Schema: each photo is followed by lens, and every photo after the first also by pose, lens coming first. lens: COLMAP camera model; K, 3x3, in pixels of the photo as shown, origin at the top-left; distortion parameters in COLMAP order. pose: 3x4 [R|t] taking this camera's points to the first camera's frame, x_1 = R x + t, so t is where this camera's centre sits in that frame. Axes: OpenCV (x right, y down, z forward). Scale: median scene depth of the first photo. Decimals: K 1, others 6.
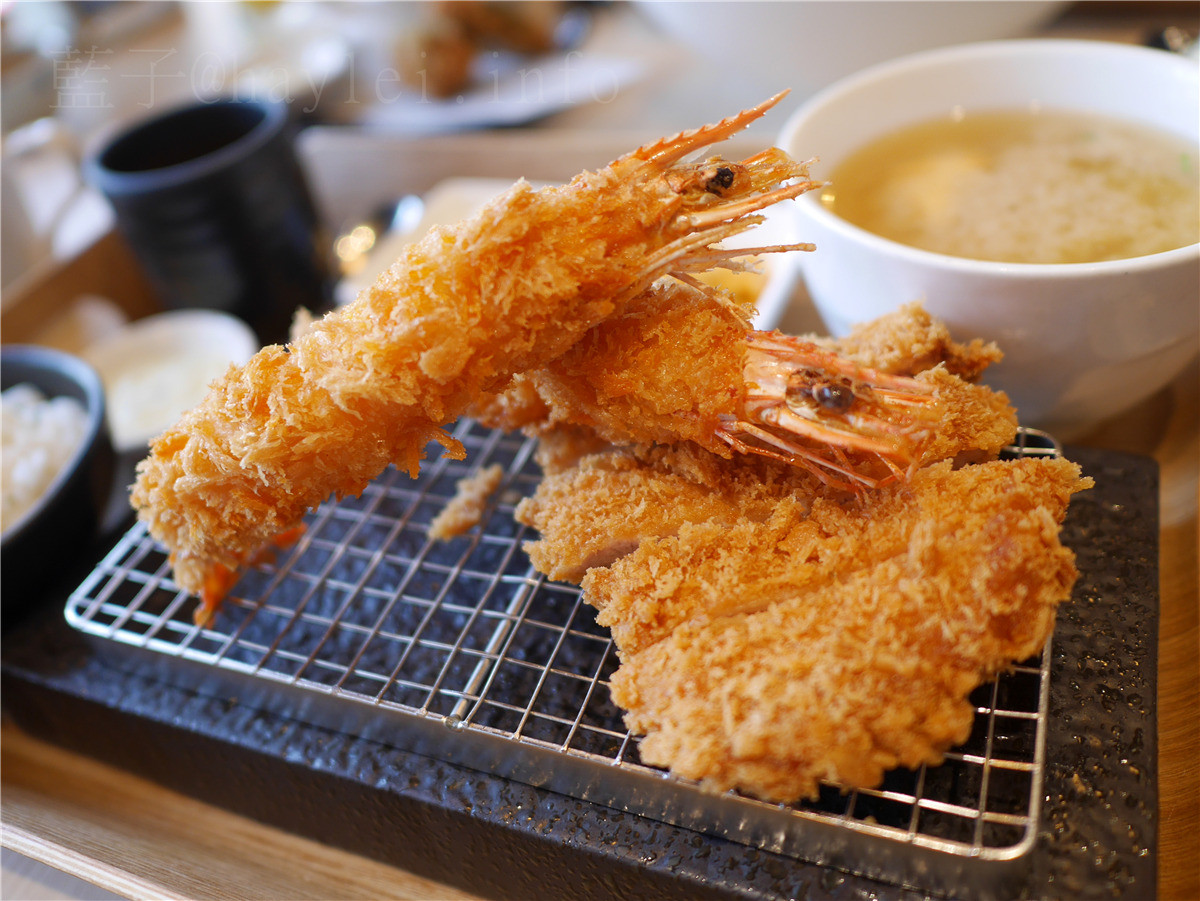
lens RADIAL K [[1027.5, 0, 601.2], [0, 1027.5, 447.0], [0, 0, 1]] dist [-0.047795, 0.003619]
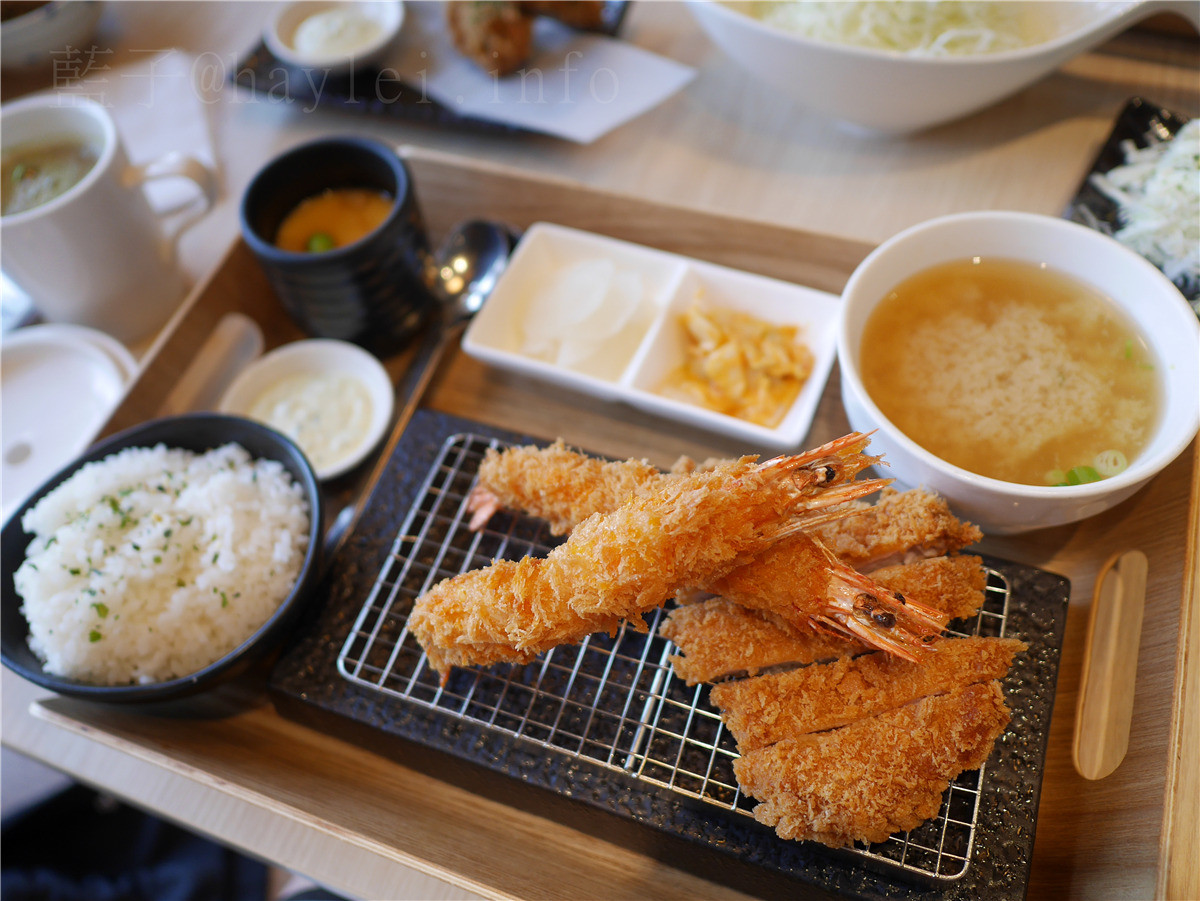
lens RADIAL K [[1027.5, 0, 596.2], [0, 1027.5, 452.1], [0, 0, 1]] dist [-0.047795, 0.003619]
pose [[0.997294, 0.022764, 0.069897, -0.348837], [-0.040736, 0.962639, 0.267708, -0.716446], [-0.061192, -0.269831, 0.960961, -0.470705]]
